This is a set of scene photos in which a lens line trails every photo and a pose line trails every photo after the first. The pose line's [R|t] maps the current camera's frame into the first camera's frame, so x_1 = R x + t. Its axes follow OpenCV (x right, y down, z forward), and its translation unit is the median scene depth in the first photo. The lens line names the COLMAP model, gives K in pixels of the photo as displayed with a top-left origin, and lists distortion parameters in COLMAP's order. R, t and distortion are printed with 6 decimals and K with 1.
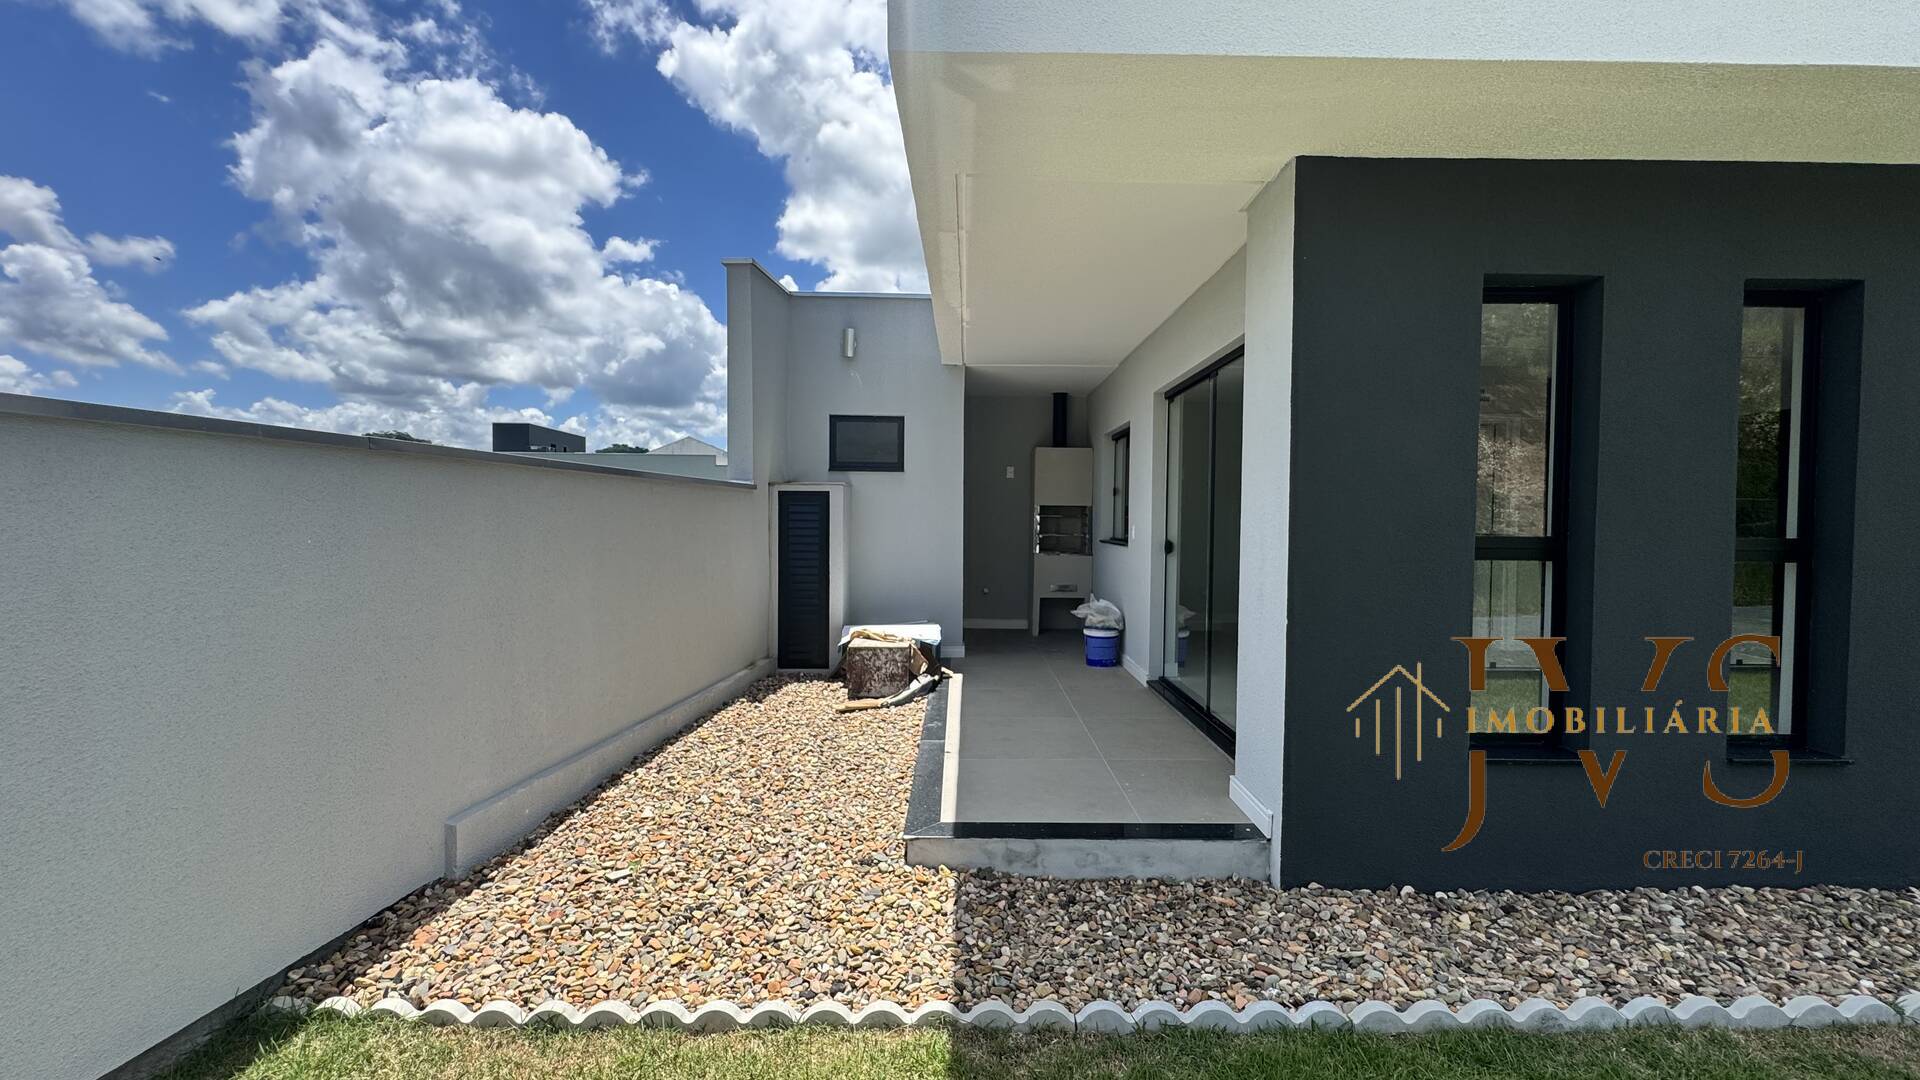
lens RADIAL K [[777.8, 0, 961.6], [0, 777.8, 537.8], [0, 0, 1]] dist [0.001097, 0.000199]
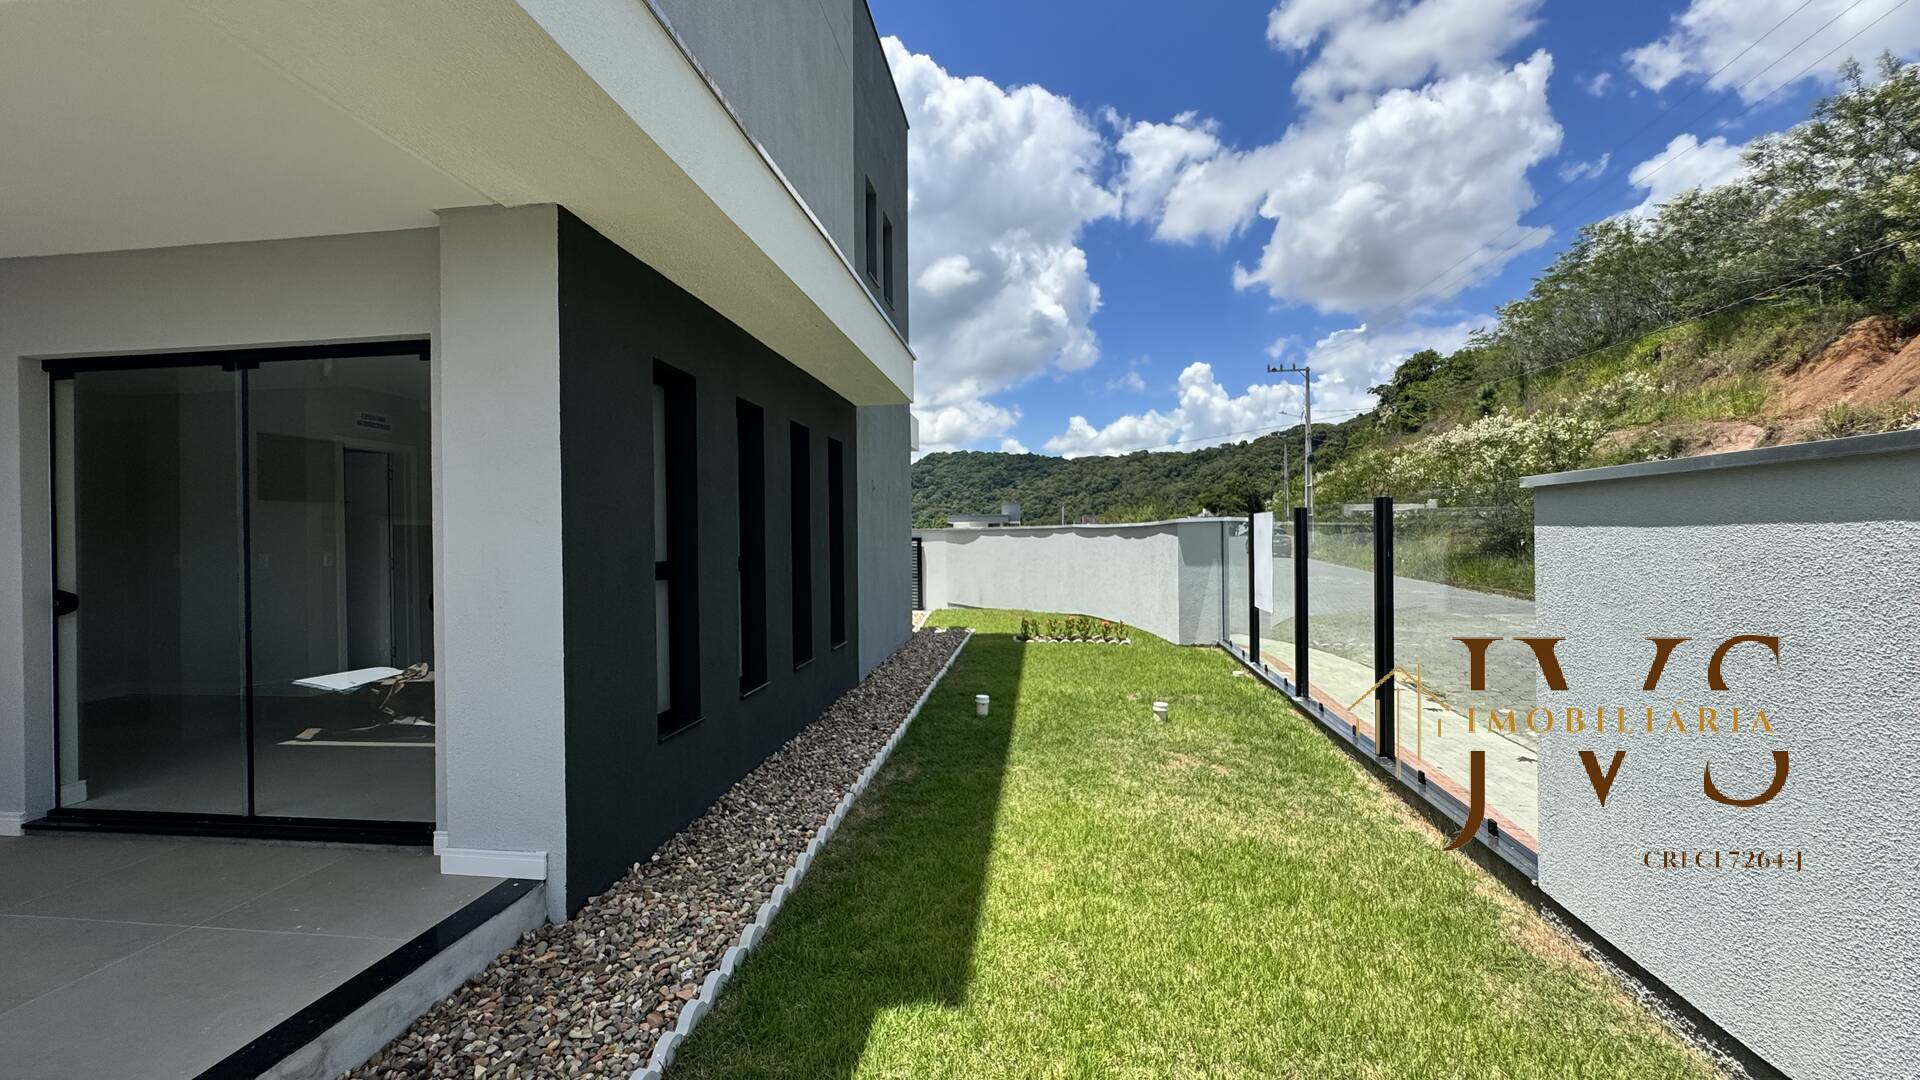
lens RADIAL K [[777.8, 0, 955.9], [0, 777.8, 536.3], [0, 0, 1]] dist [0.001097, 0.000199]
pose [[0.114903, -0.007204, 0.993351, -0.542357], [0.036887, 0.999315, 0.002981, -0.032414], [-0.992692, 0.036299, 0.115090, 0.371361]]
